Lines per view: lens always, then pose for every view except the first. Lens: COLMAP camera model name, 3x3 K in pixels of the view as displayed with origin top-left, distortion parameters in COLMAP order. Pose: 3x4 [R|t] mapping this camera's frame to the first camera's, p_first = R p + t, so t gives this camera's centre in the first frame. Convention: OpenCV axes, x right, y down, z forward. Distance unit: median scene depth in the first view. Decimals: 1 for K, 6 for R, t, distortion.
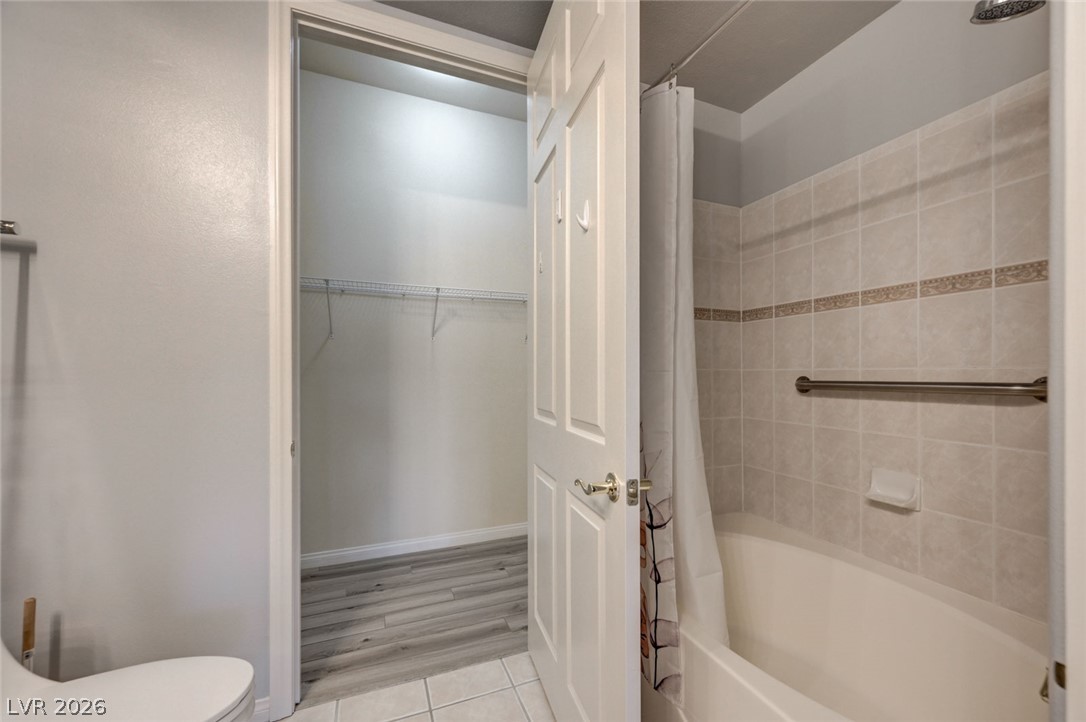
lens RADIAL K [[430.0, 0, 550.1], [0, 430.0, 374.1], [0, 0, 1]] dist [-0.000921, -0.000107]
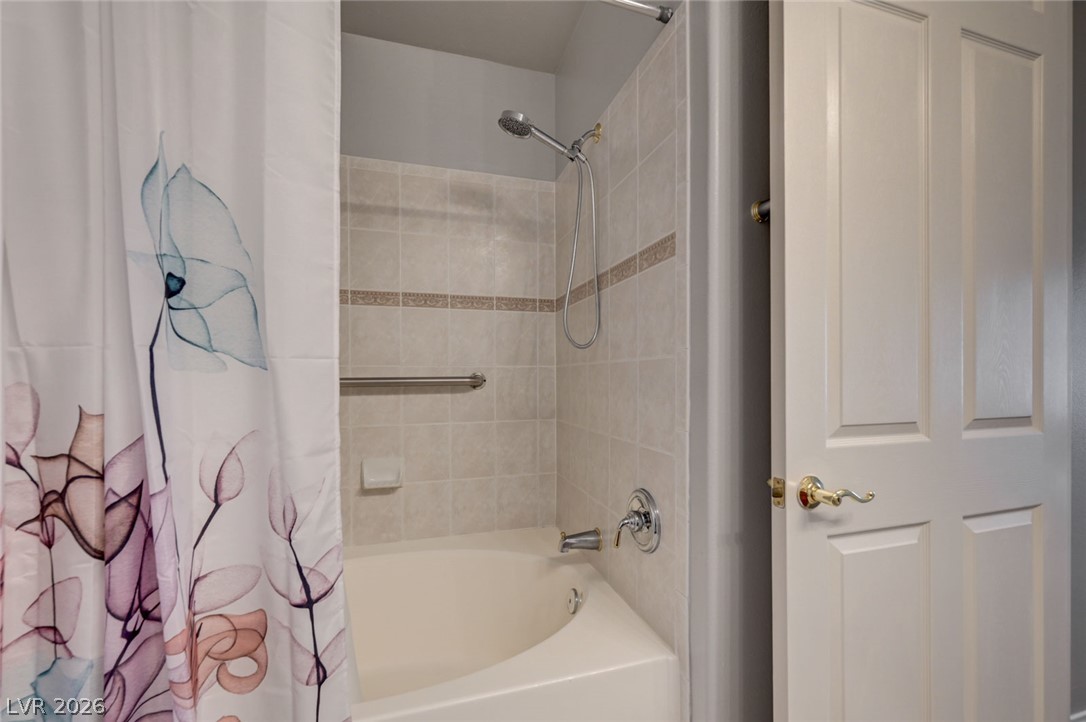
lens RADIAL K [[443.3, 0, 543.4], [0, 443.3, 378.1], [0, 0, 1]] dist [0.002208, 0.000156]
pose [[0.100314, -0.003903, 0.994948, -0.379236], [0.005933, 0.999977, 0.003324, 0.021776], [-0.994938, 0.005570, 0.100335, 0.583622]]
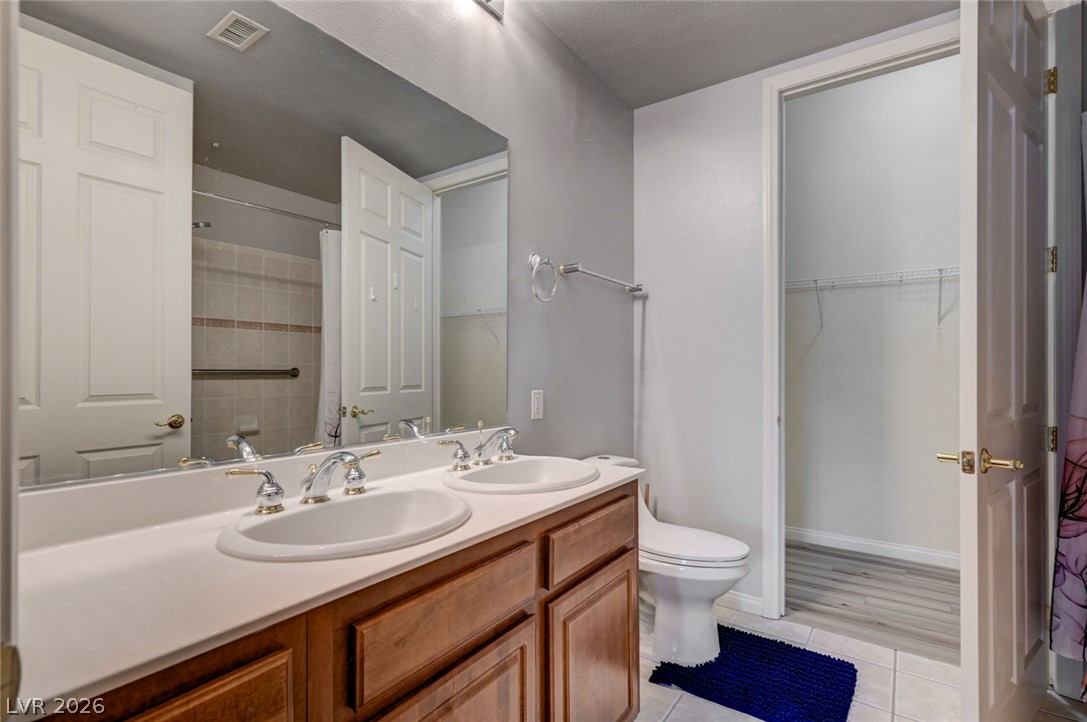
lens RADIAL K [[499.3, 0, 543.5], [0, 499.3, 361.0], [0, 0, 1]] dist [-0.000409, -0.000234]
pose [[0.522520, -0.007520, -0.852594, 0.182066], [-0.005547, 0.999910, -0.012219, 0.007152], [0.852609, 0.011114, 0.522432, -0.230813]]
